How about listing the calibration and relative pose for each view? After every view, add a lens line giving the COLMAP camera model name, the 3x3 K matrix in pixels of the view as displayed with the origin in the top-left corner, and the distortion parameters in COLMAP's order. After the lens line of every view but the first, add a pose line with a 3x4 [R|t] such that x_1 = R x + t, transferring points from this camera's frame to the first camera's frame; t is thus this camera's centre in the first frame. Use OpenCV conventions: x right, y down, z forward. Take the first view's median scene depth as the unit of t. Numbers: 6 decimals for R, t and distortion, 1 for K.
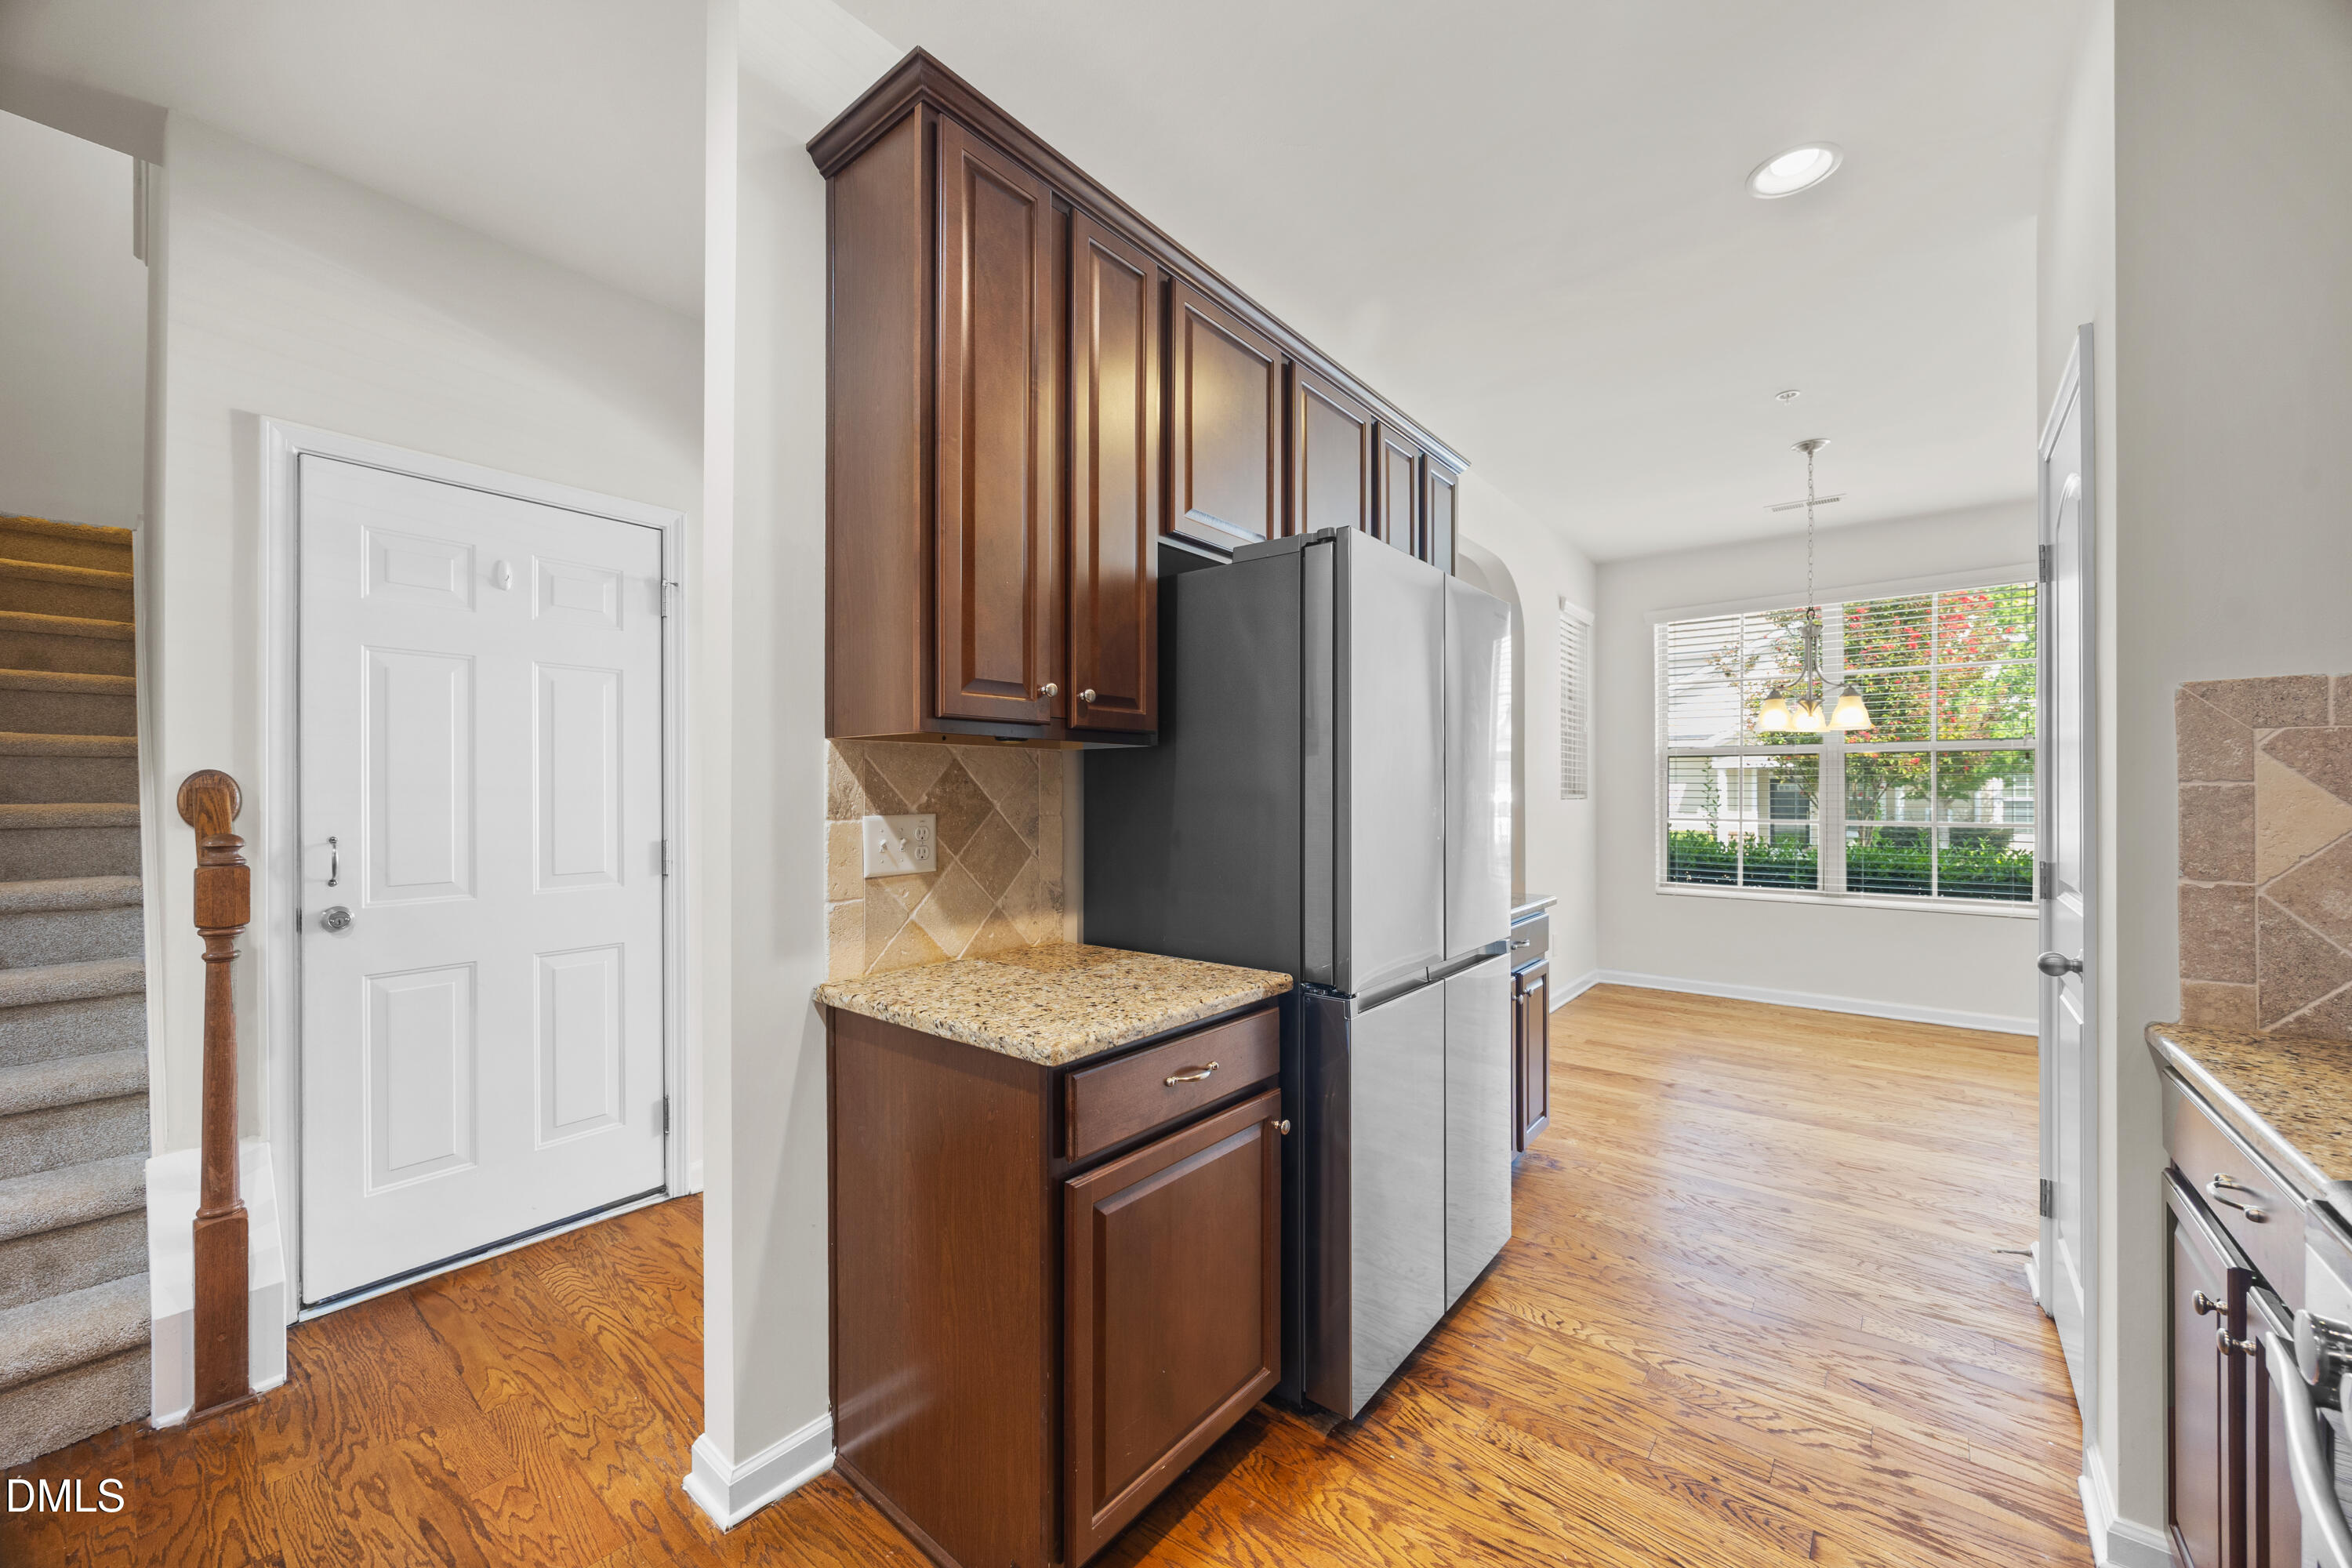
lens RADIAL K [[903.5, 0, 1179.0], [0, 903.5, 783.9], [0, 0, 1]] dist [-0.000063, 0.000067]
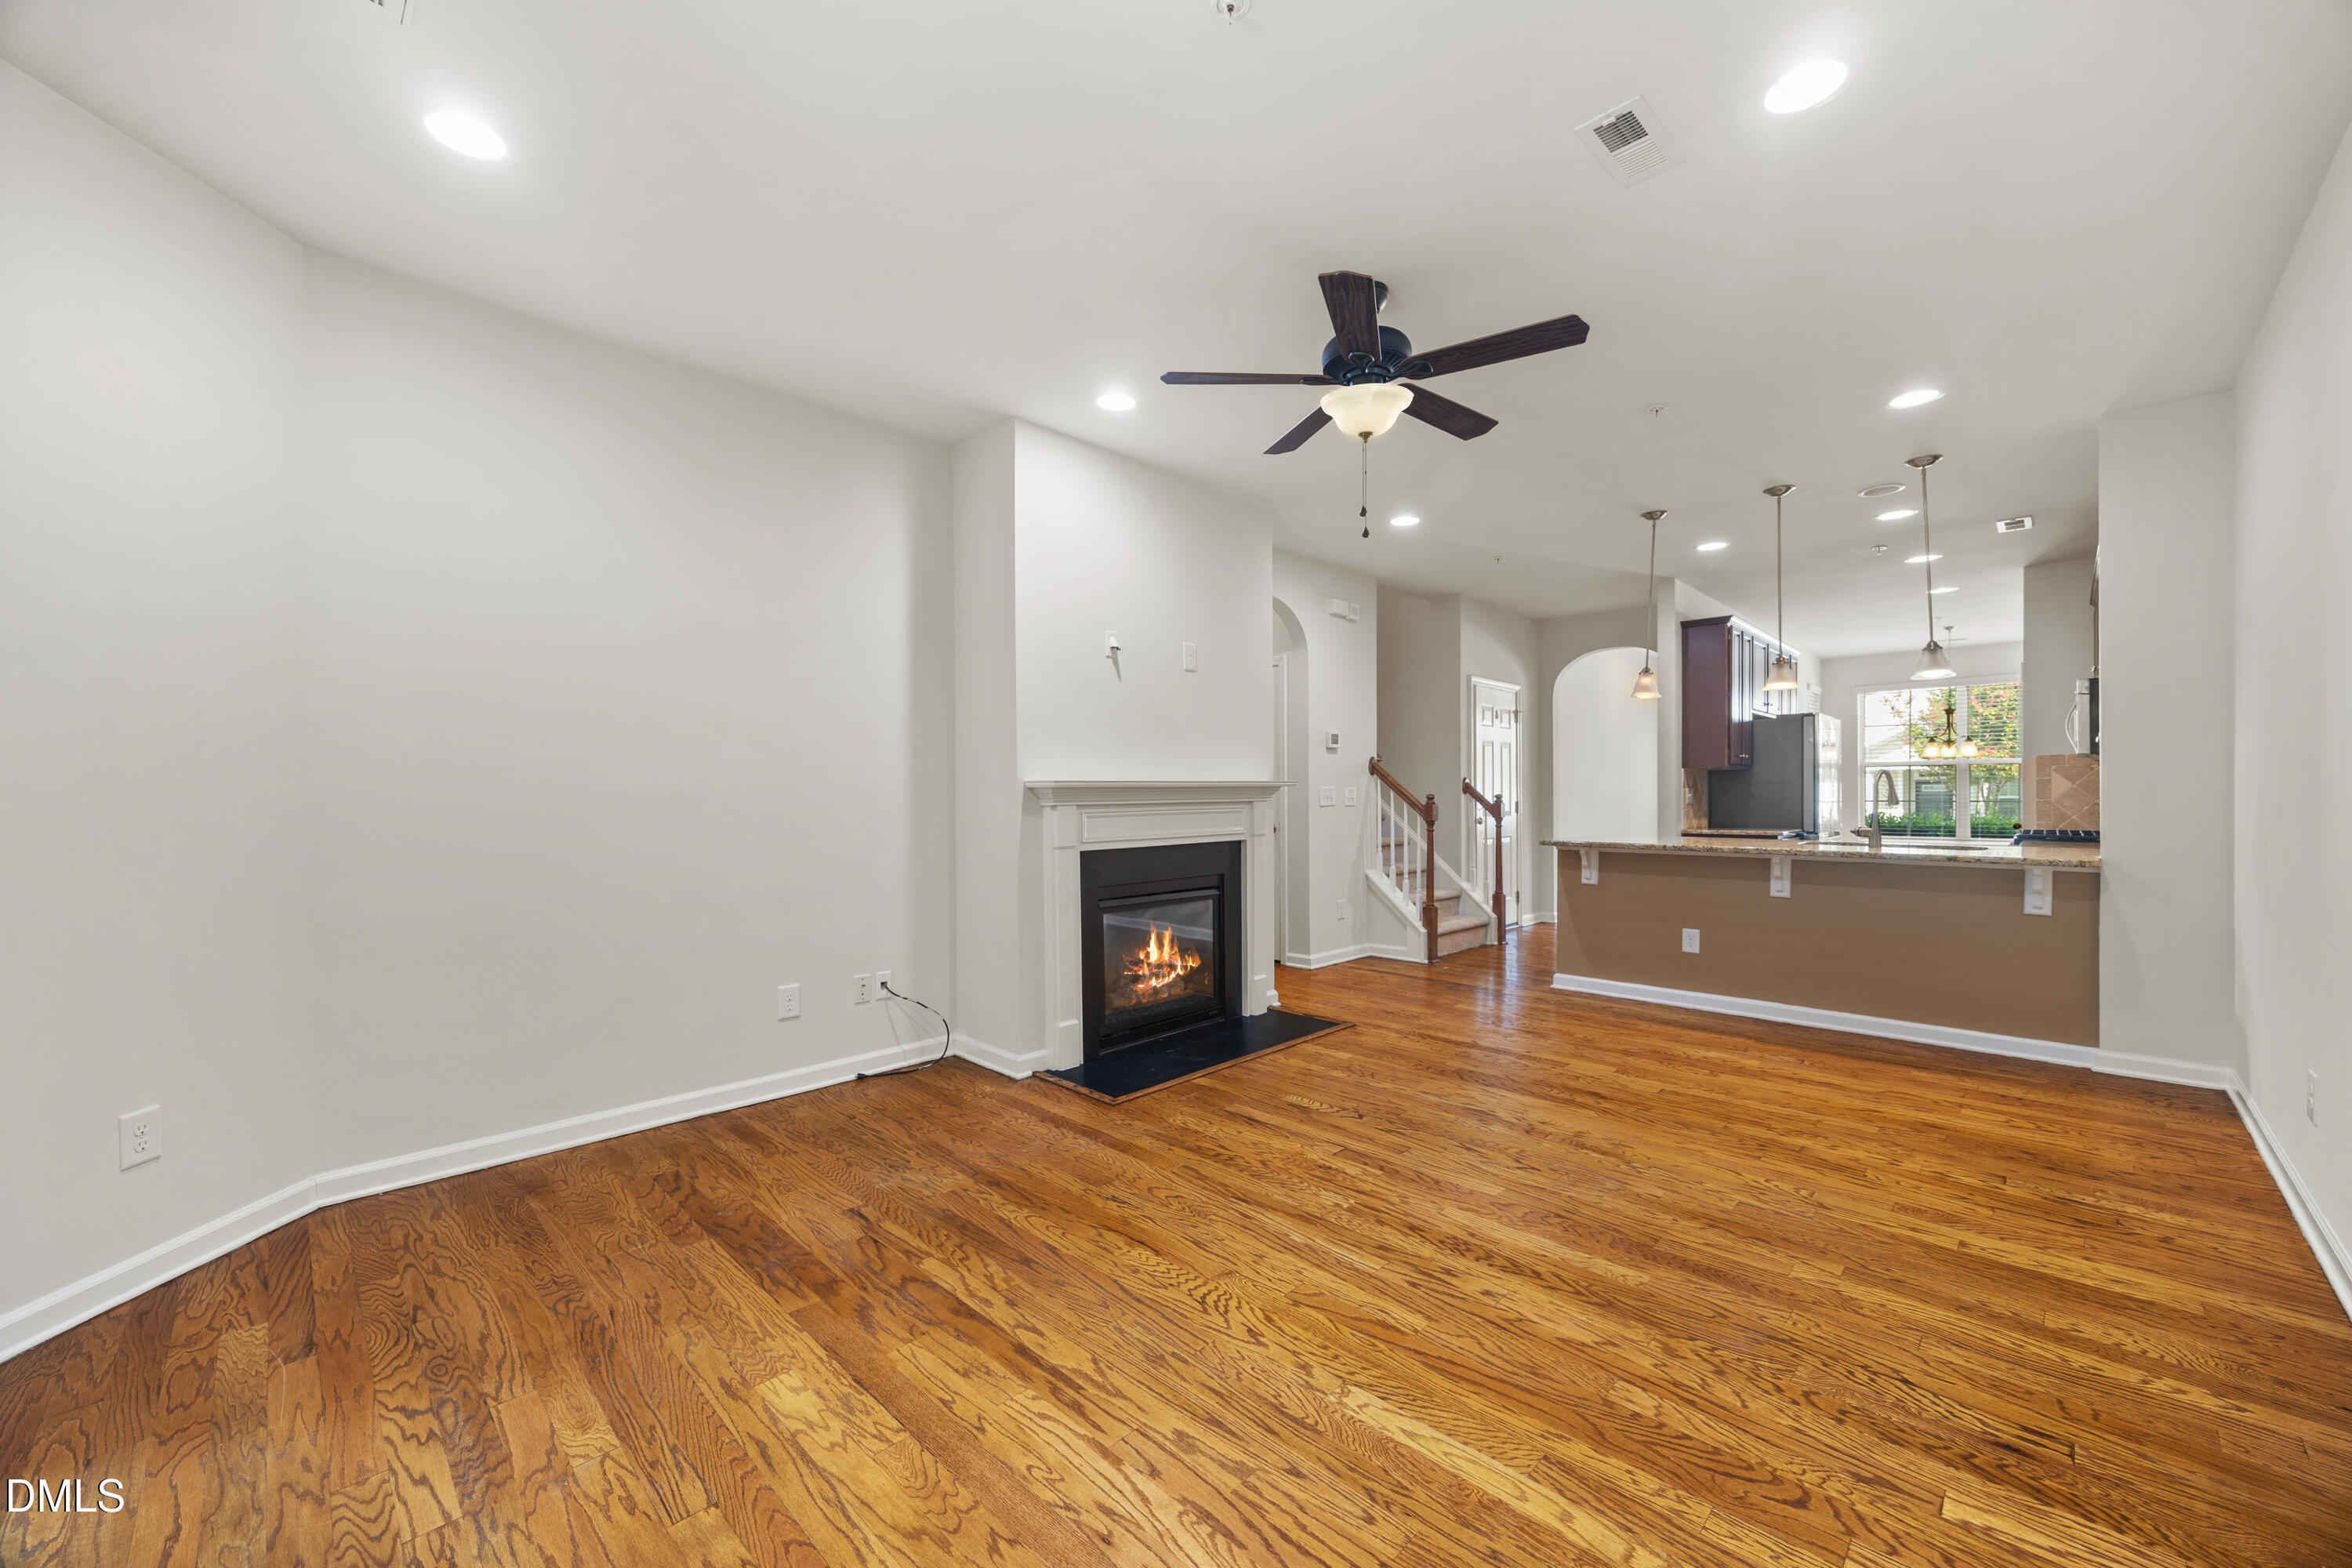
lens RADIAL K [[921.1, 0, 1182.4], [0, 921.1, 797.6], [0, 0, 1]] dist [0.000409, 0.000059]
pose [[0.996170, -0.001828, -0.087423, -1.038746], [0.002469, 0.999971, 0.007220, 0.020846], [0.087408, -0.007408, 0.996145, -1.504052]]
